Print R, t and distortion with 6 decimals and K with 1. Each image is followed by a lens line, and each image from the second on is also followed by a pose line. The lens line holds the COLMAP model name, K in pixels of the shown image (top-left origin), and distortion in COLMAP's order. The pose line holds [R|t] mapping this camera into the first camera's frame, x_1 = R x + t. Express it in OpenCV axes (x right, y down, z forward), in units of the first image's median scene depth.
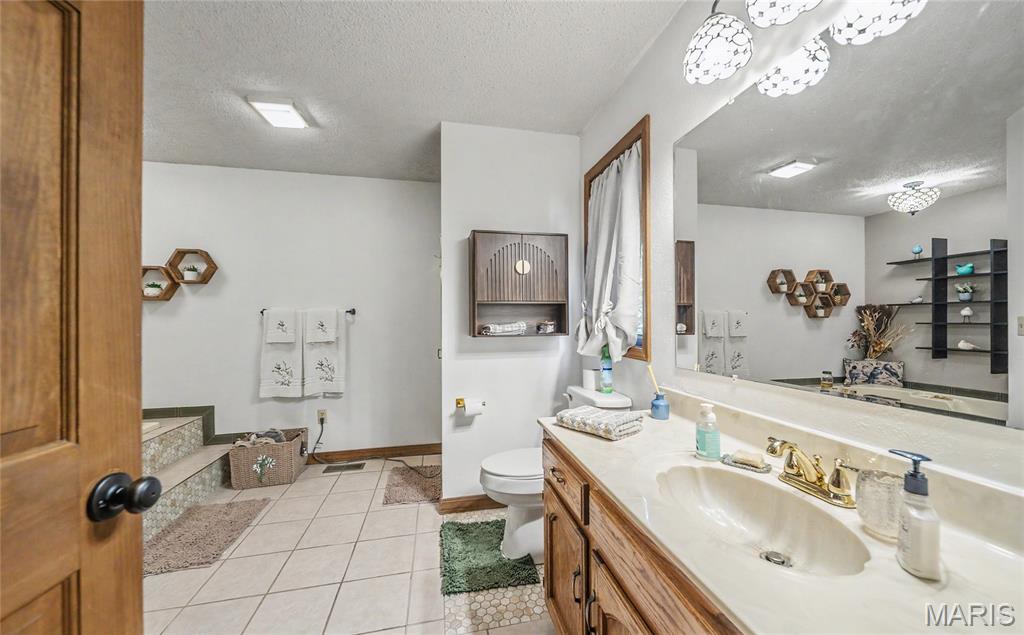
lens RADIAL K [[360.0, 0, 516.4], [0, 360.0, 316.6], [0, 0, 1]] dist [-0.000621, -0.003265]
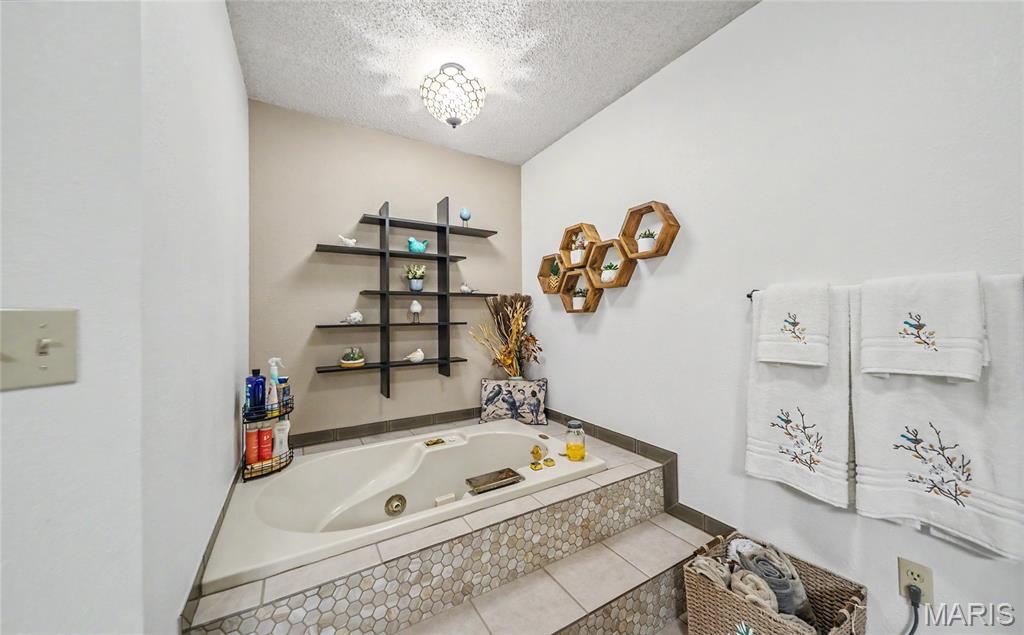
lens RADIAL K [[360.0, 0, 516.4], [0, 360.0, 316.6], [0, 0, 1]] dist [-0.000621, -0.003265]
pose [[0.315588, 0.000946, -0.948896, -0.355668], [0.018668, 0.999800, 0.007205, 0.007124], [0.948713, -0.019988, 0.315507, 0.562022]]
